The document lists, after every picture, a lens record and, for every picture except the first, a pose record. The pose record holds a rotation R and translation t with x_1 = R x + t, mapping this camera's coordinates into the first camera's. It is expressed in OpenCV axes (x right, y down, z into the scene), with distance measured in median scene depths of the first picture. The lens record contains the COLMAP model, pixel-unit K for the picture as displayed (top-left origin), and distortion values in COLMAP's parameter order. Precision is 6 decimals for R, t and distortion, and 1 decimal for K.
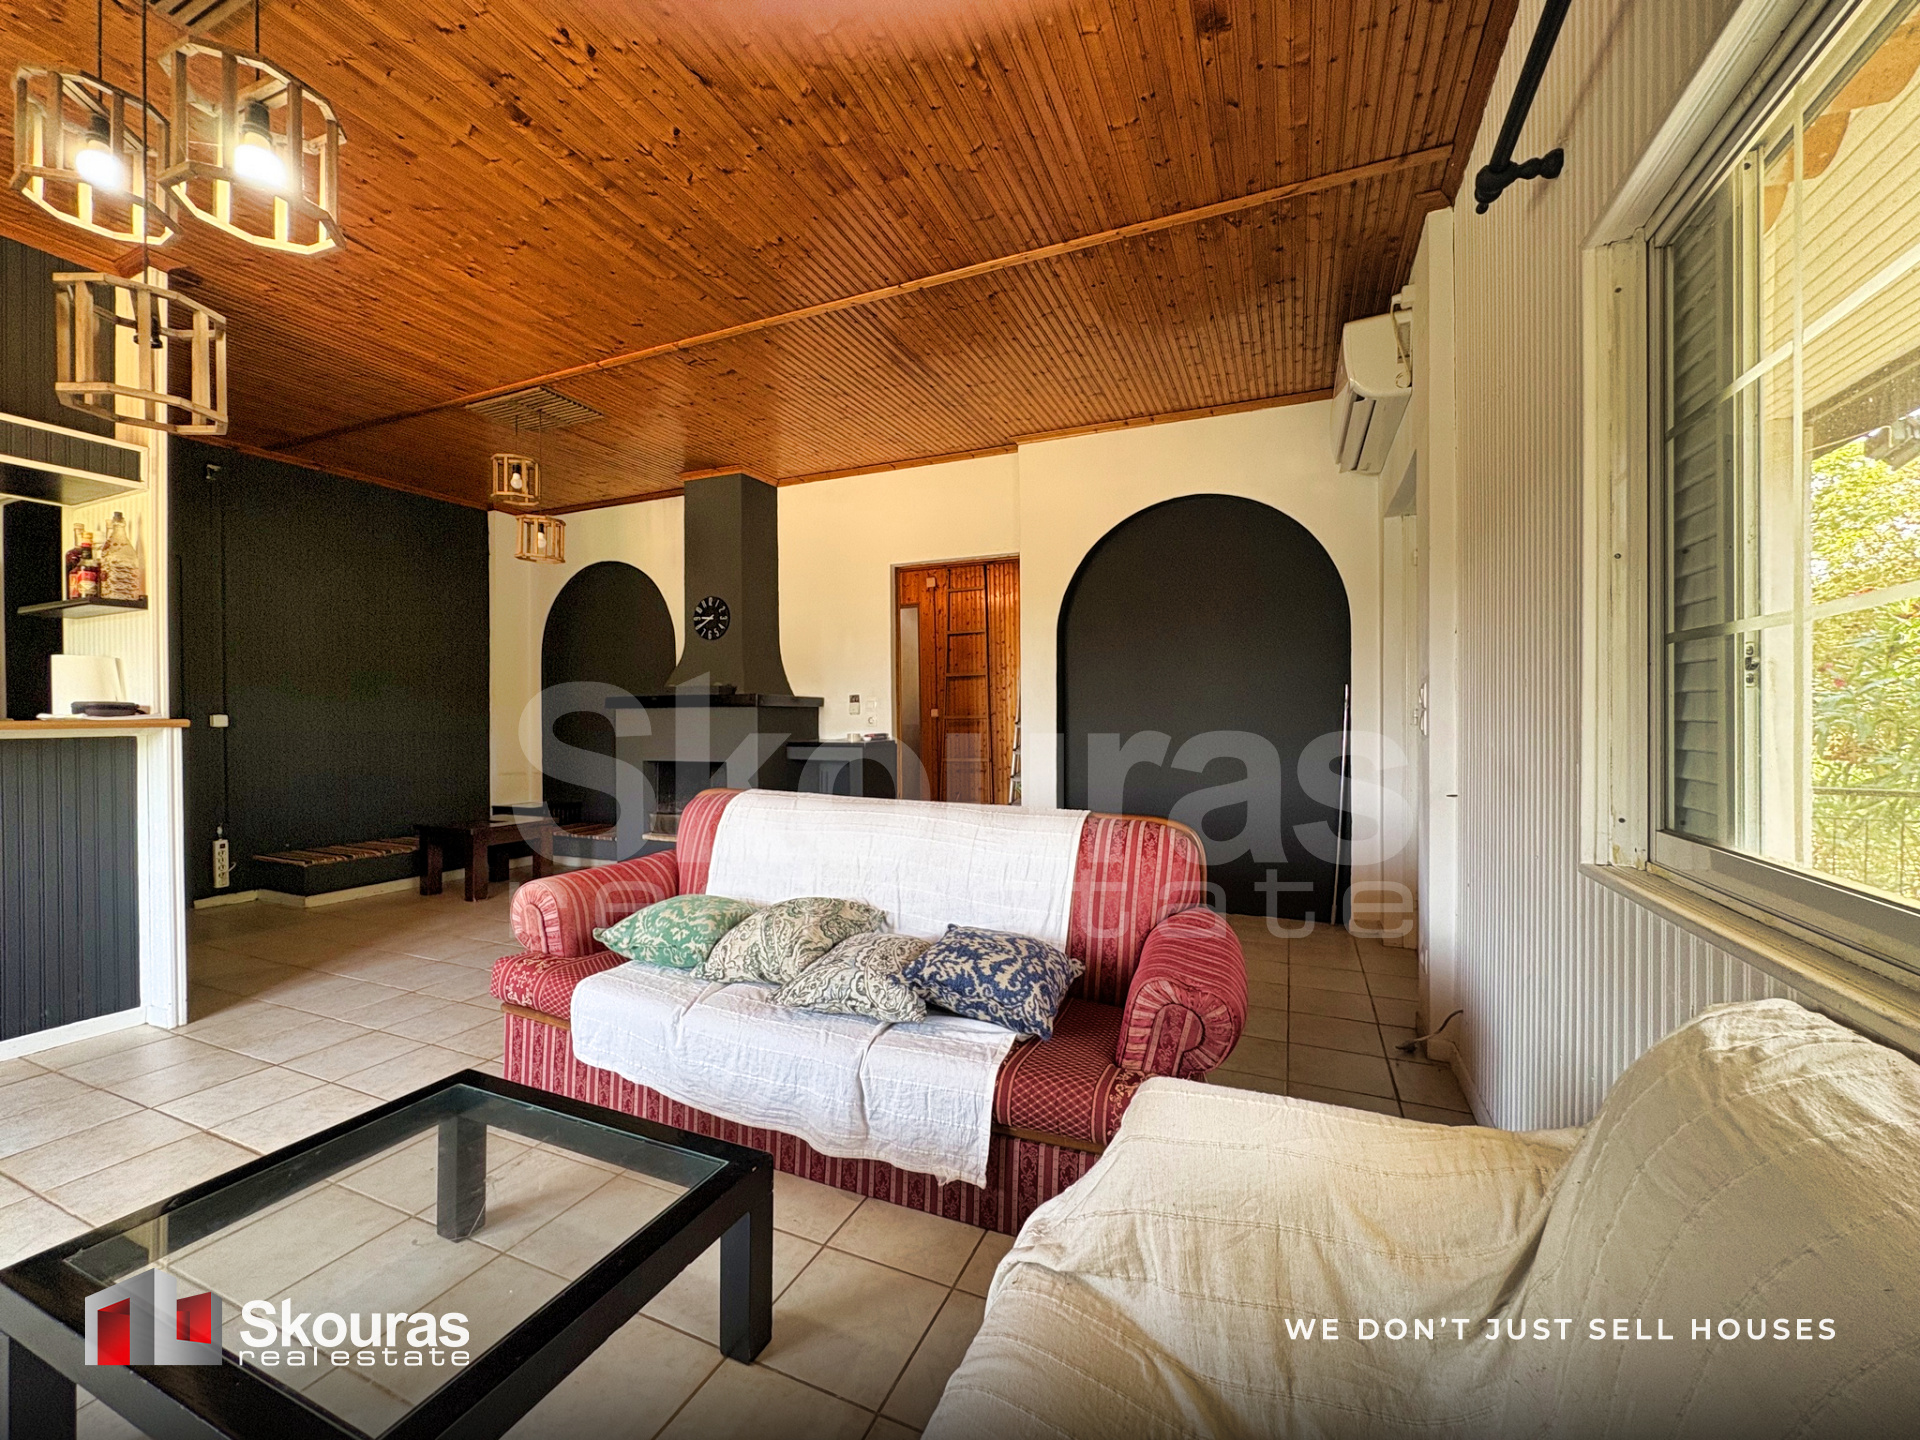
lens RADIAL K [[768.9, 0, 961.6], [0, 768.9, 717.8], [0, 0, 1]] dist [0.002487, 0.000165]
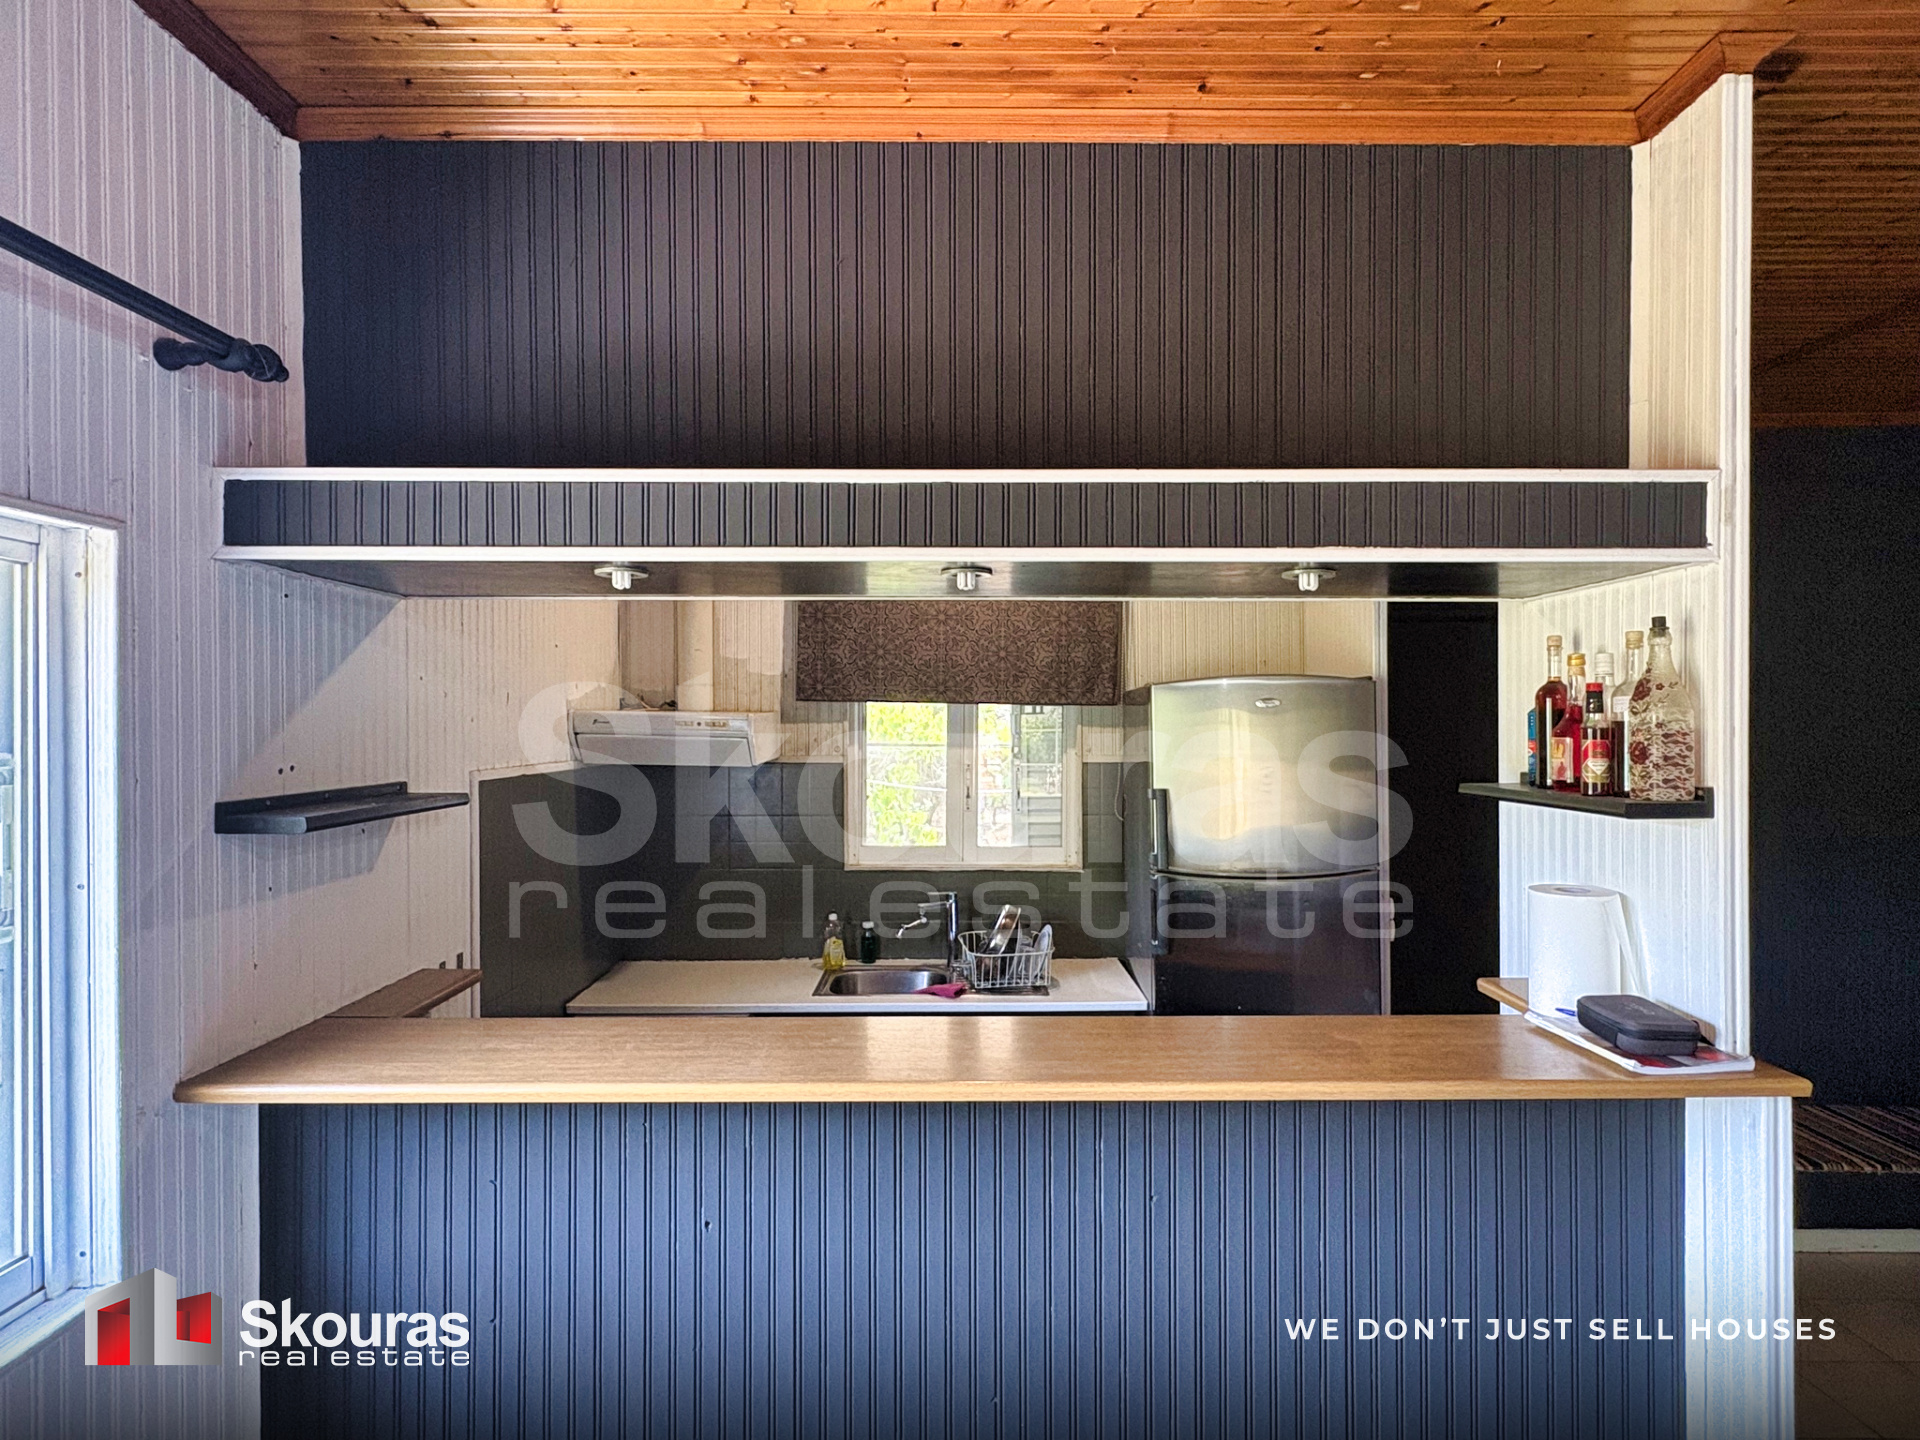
lens RADIAL K [[1058.9, 0, 965.7], [0, 1058.9, 723.8], [0, 0, 1]] dist [-0.001408, -0.000260]
pose [[0.404682, 0.000251, -0.914457, -0.655469], [-0.005237, 0.999984, -0.002043, -0.194334], [0.914442, 0.005615, 0.404677, 0.329875]]
